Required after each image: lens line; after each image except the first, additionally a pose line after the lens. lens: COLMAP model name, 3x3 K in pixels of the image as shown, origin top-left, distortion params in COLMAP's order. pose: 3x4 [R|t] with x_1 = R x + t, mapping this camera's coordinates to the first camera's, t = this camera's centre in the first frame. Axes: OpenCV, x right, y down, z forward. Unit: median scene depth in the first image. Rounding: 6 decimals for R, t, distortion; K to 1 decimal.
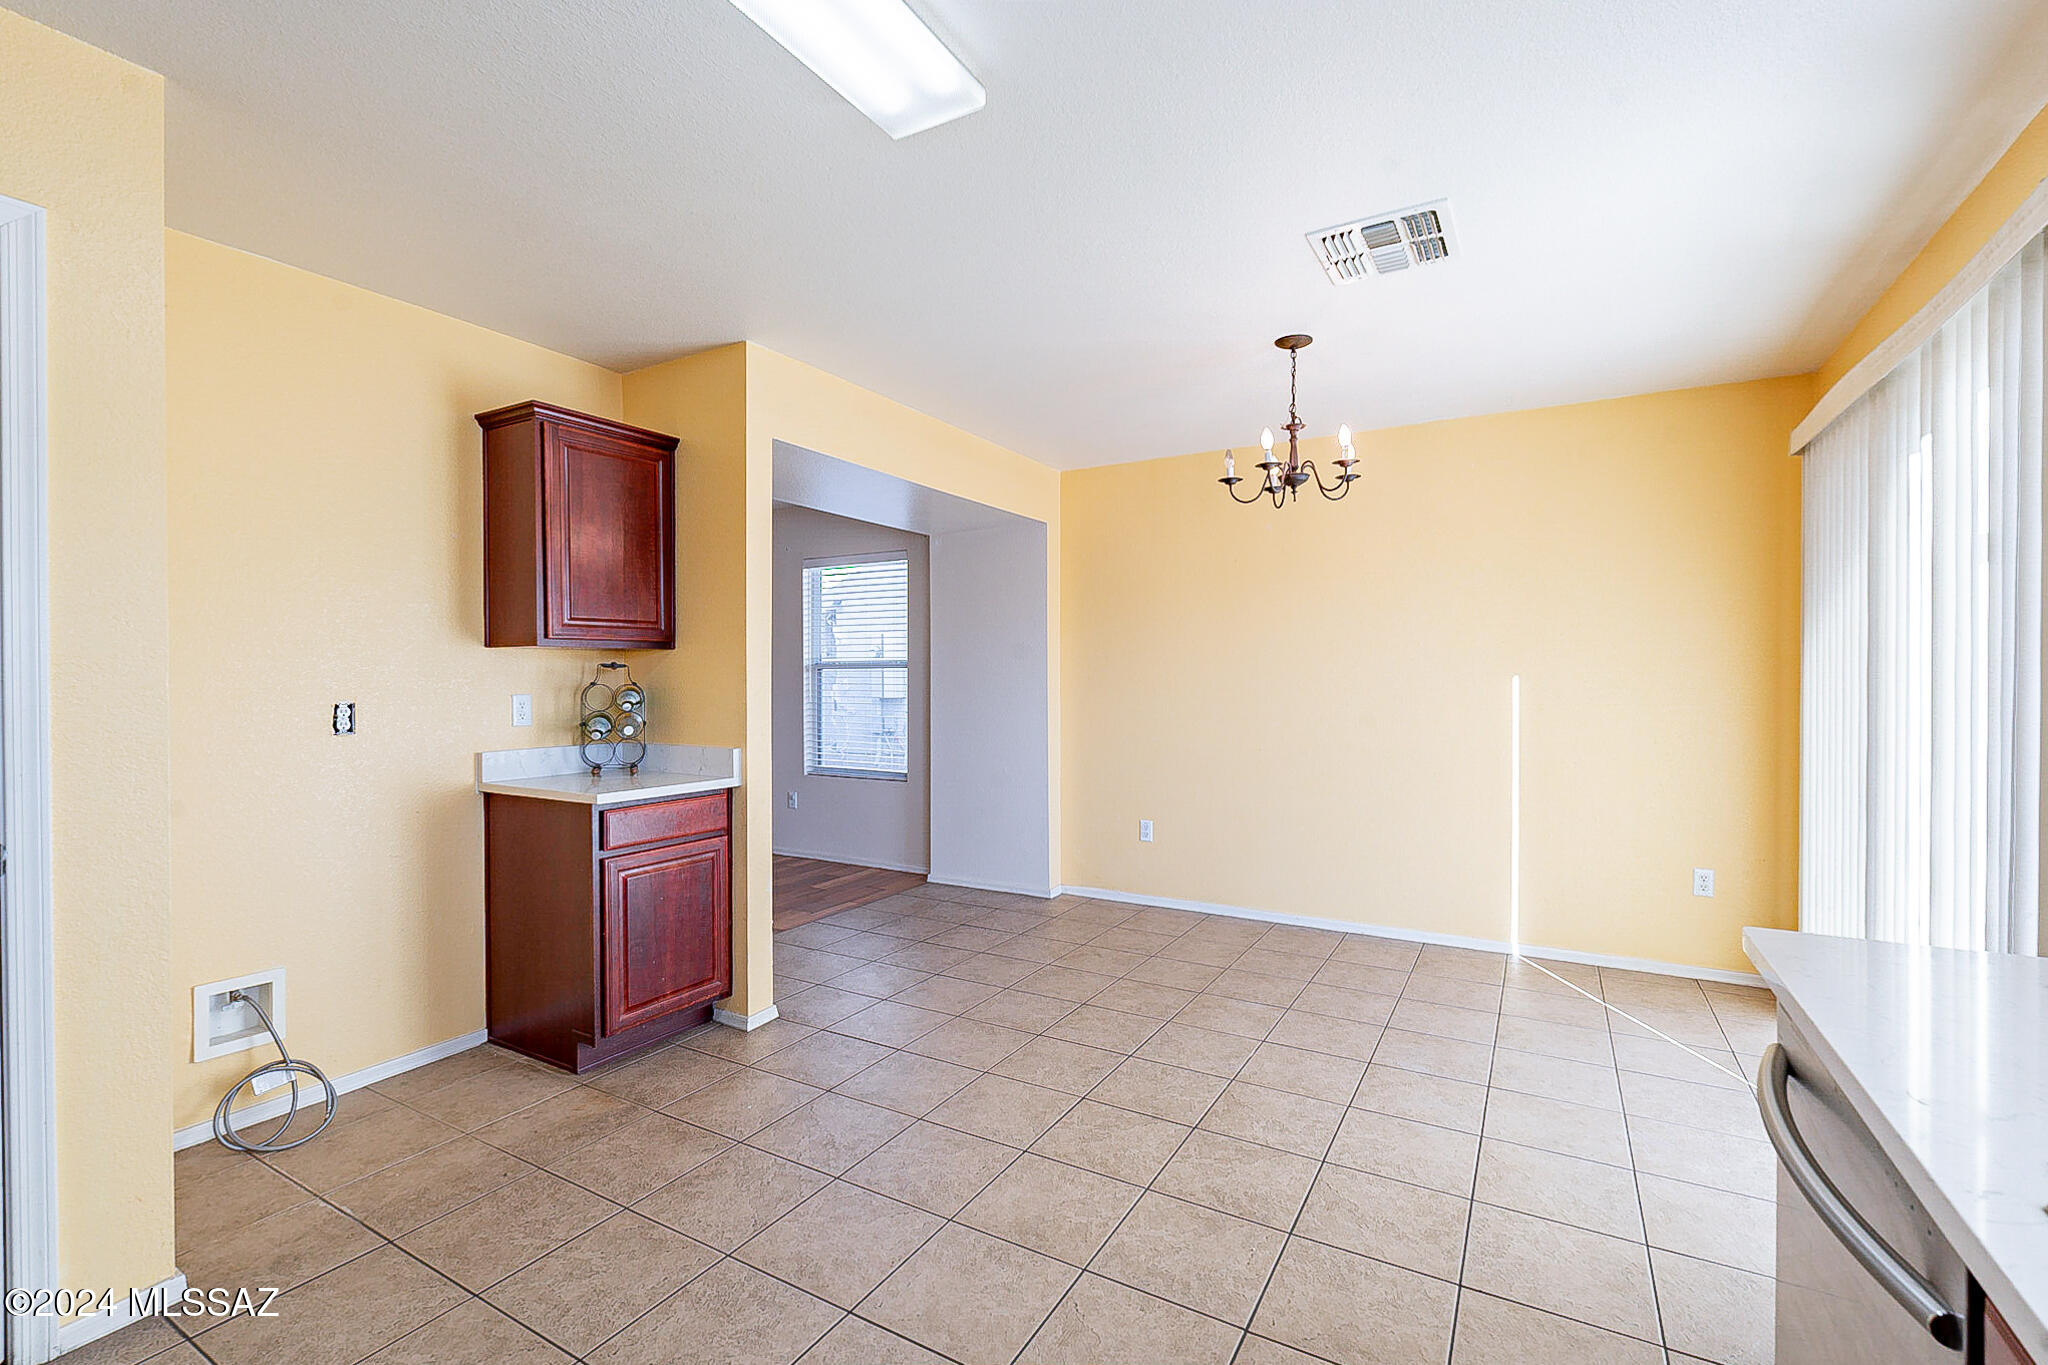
lens RADIAL K [[896.6, 0, 1026.4], [0, 896.6, 680.9], [0, 0, 1]] dist [-0.002254, 0.000718]
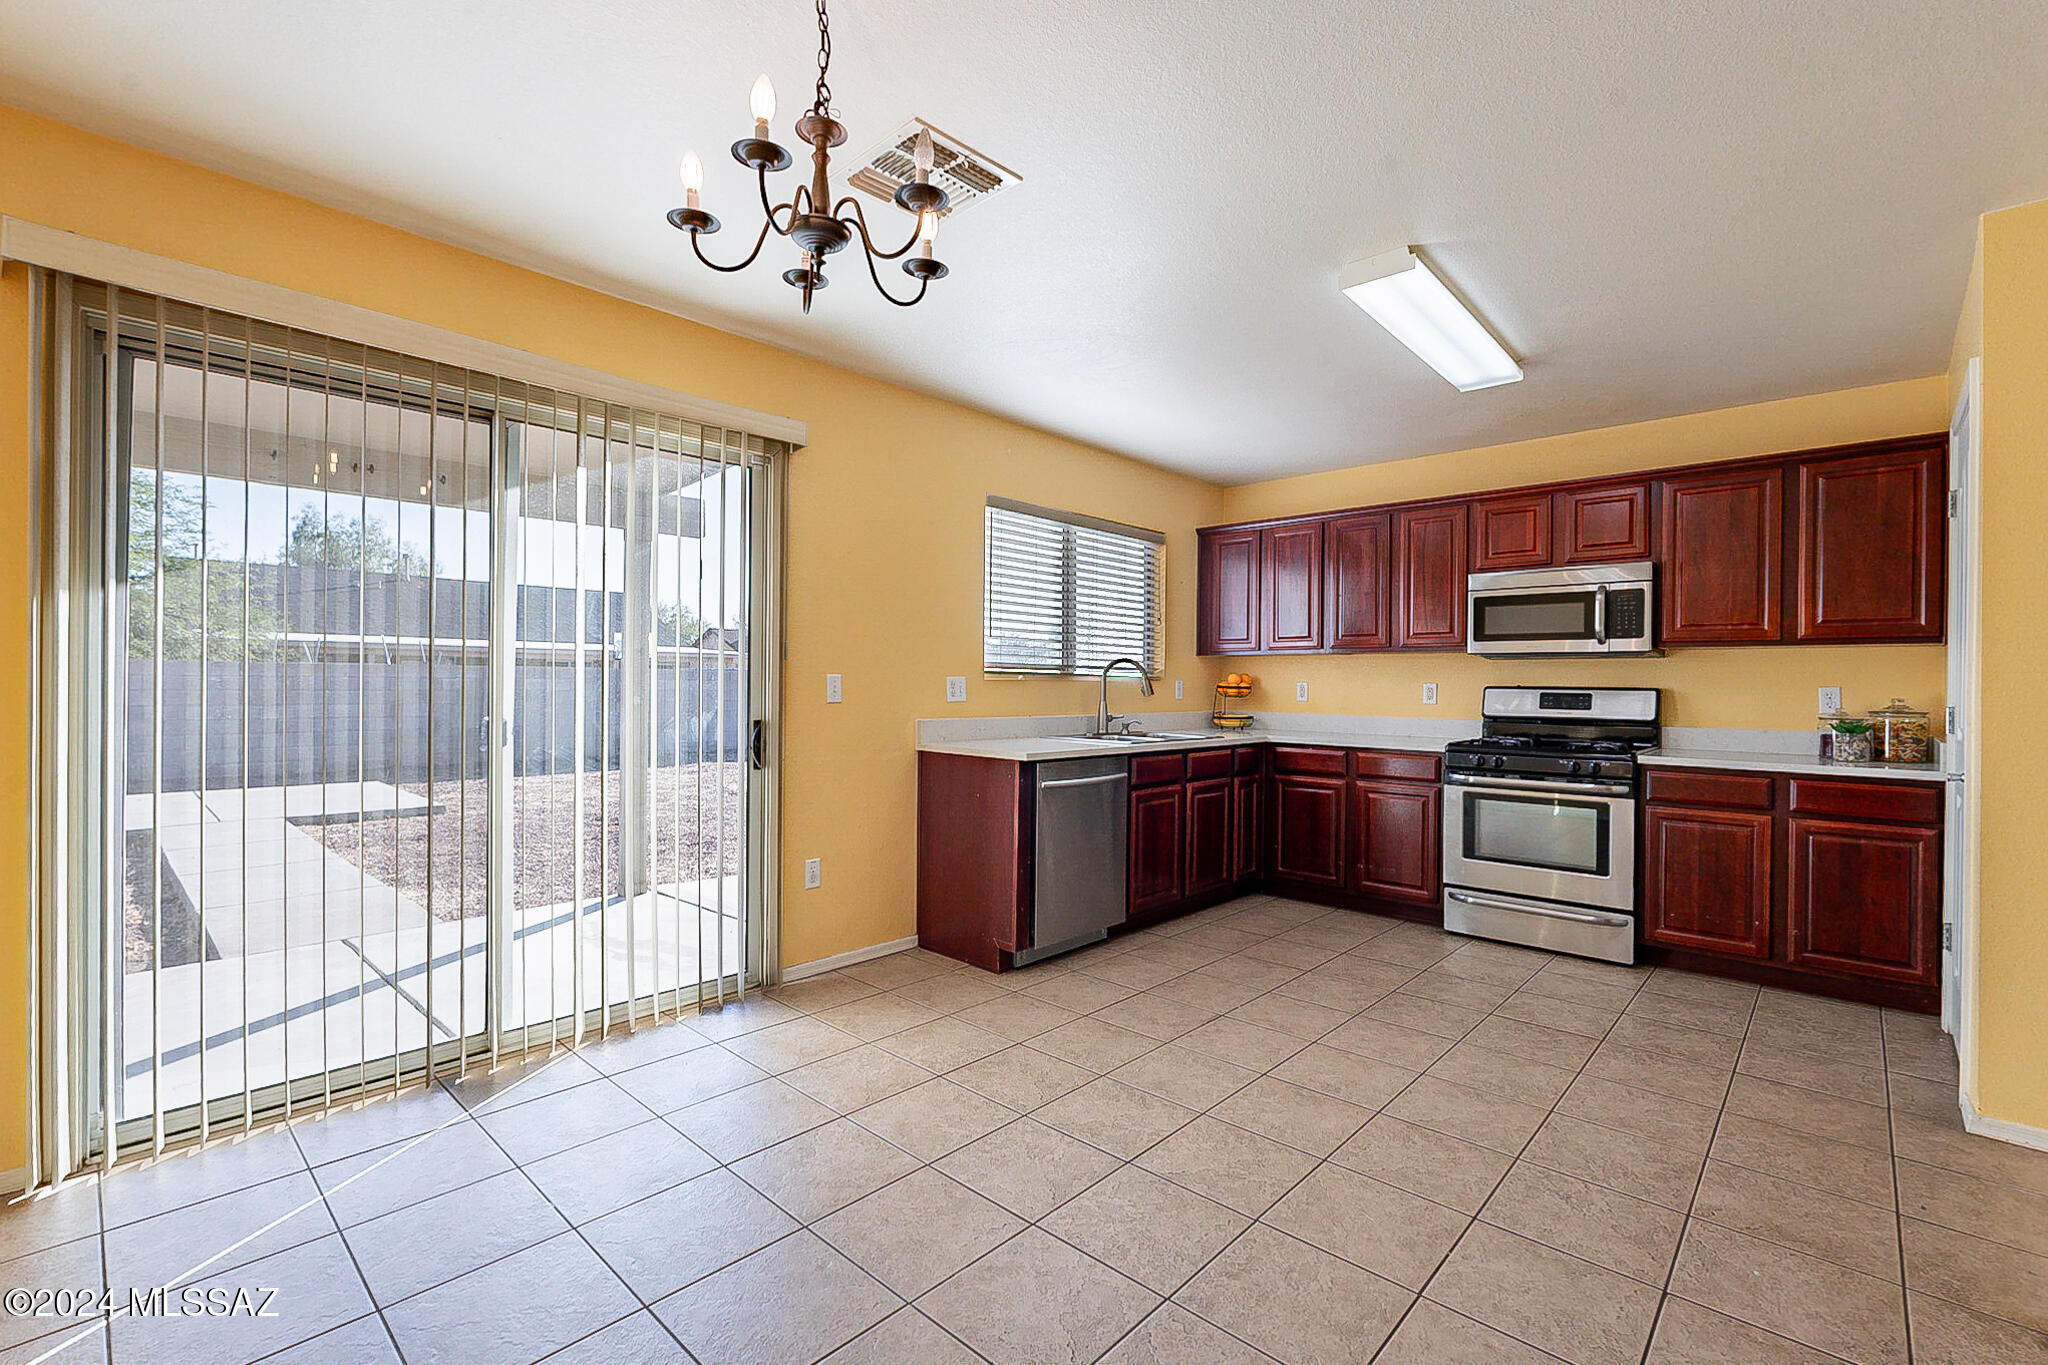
lens RADIAL K [[896.6, 0, 1020.1], [0, 896.6, 689.2], [0, 0, 1]] dist [-0.002254, 0.000718]
pose [[-0.973599, -0.011013, 0.228001, 0.091892], [-0.009907, 0.999933, 0.005993, 0.027454], [-0.228052, 0.003576, -0.973642, 1.813569]]
